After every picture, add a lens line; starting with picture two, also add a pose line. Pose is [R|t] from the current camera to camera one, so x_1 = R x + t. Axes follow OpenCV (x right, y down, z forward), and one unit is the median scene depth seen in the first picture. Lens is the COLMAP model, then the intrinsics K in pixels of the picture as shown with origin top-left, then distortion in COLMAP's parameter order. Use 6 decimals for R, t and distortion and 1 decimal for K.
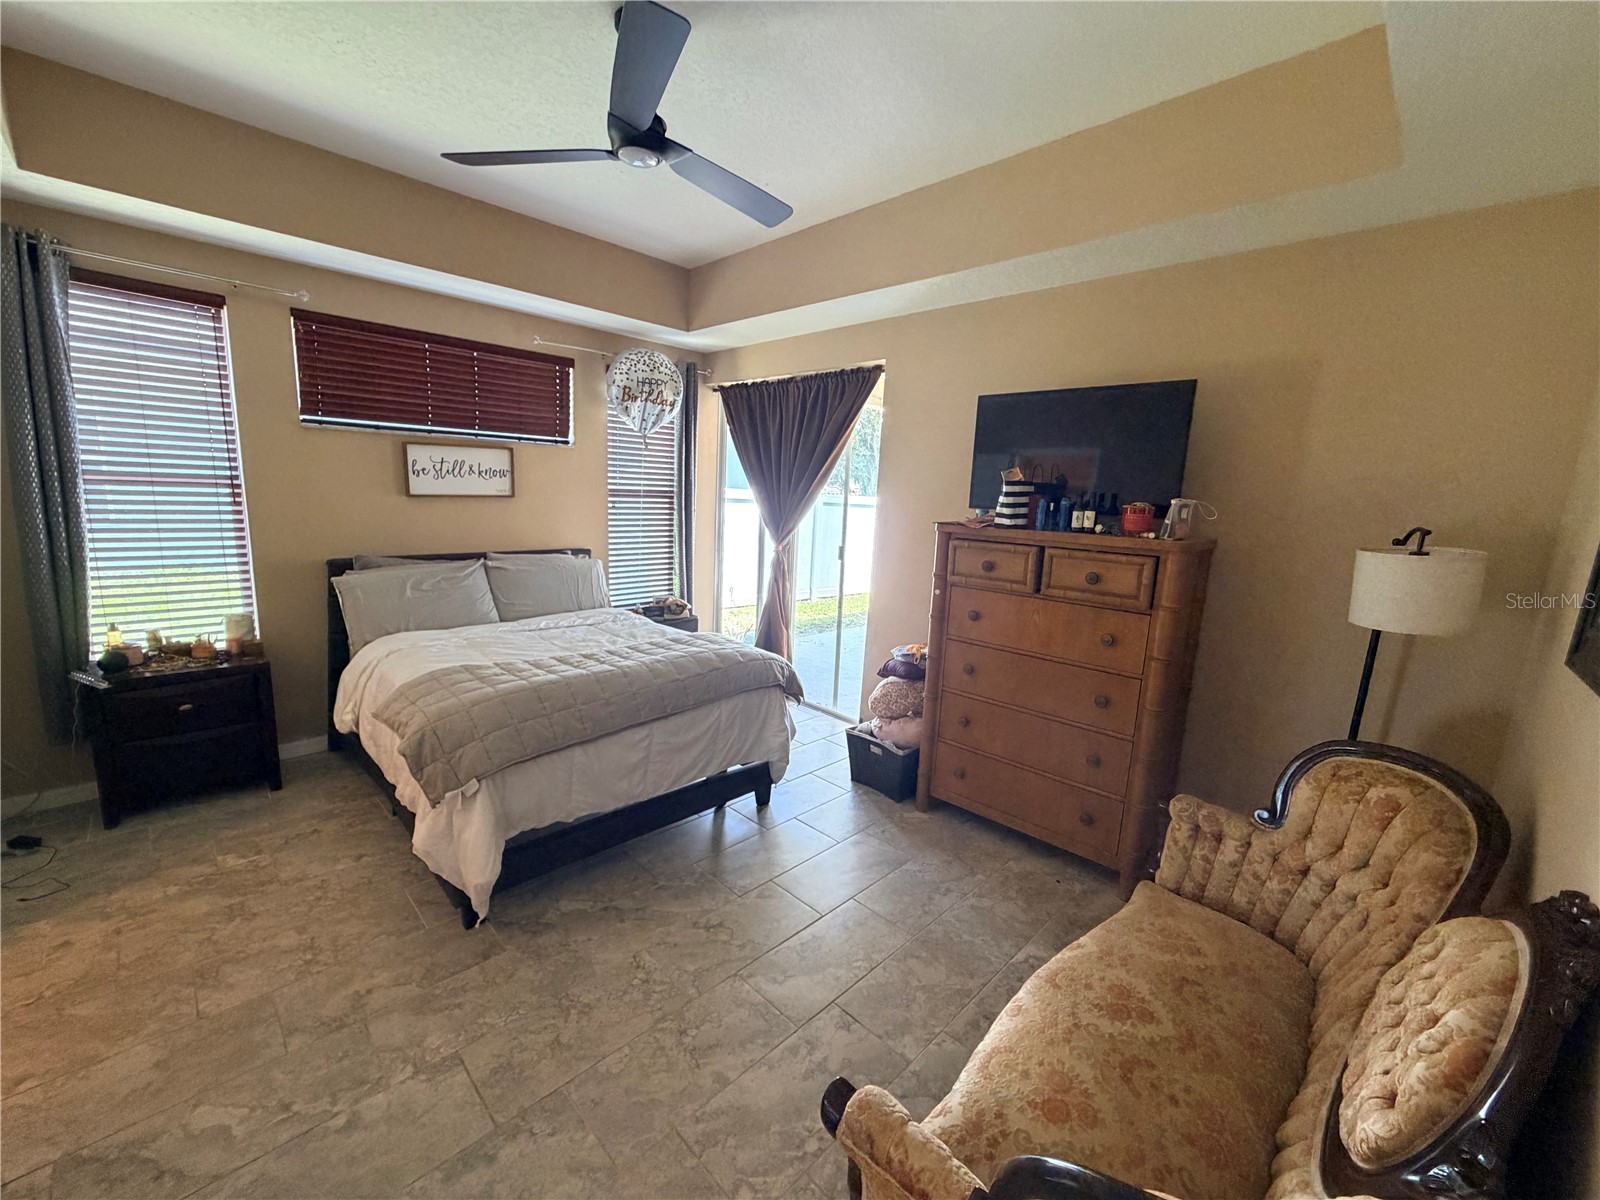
lens RADIAL K [[640.9, 0, 797.2], [0, 640.9, 602.9], [0, 0, 1]] dist [-0.002244, 0.001057]
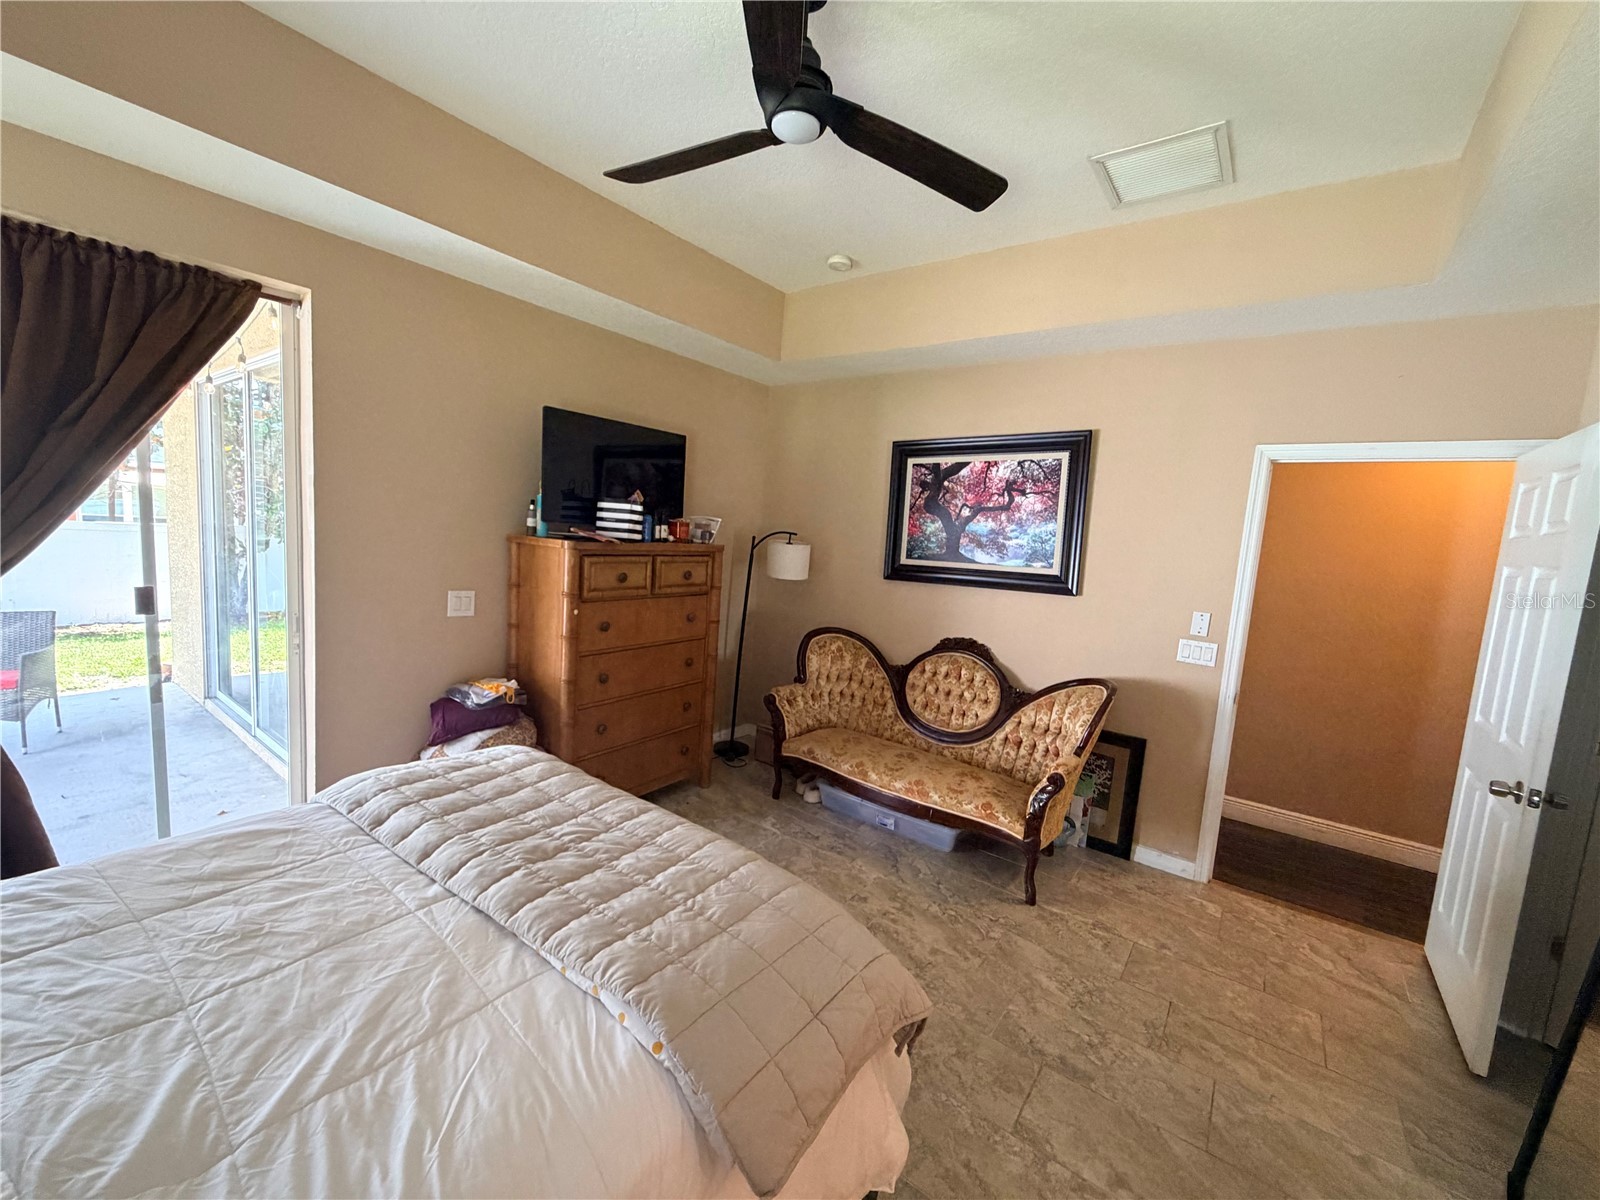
lens RADIAL K [[640.9, 0, 797.2], [0, 640.9, 602.9], [0, 0, 1]] dist [-0.002244, 0.001057]
pose [[-0.139717, -0.165625, 0.976242, -0.839524], [0.102517, 0.978194, 0.180628, -0.187188], [-0.984870, 0.125318, -0.119691, 0.863701]]
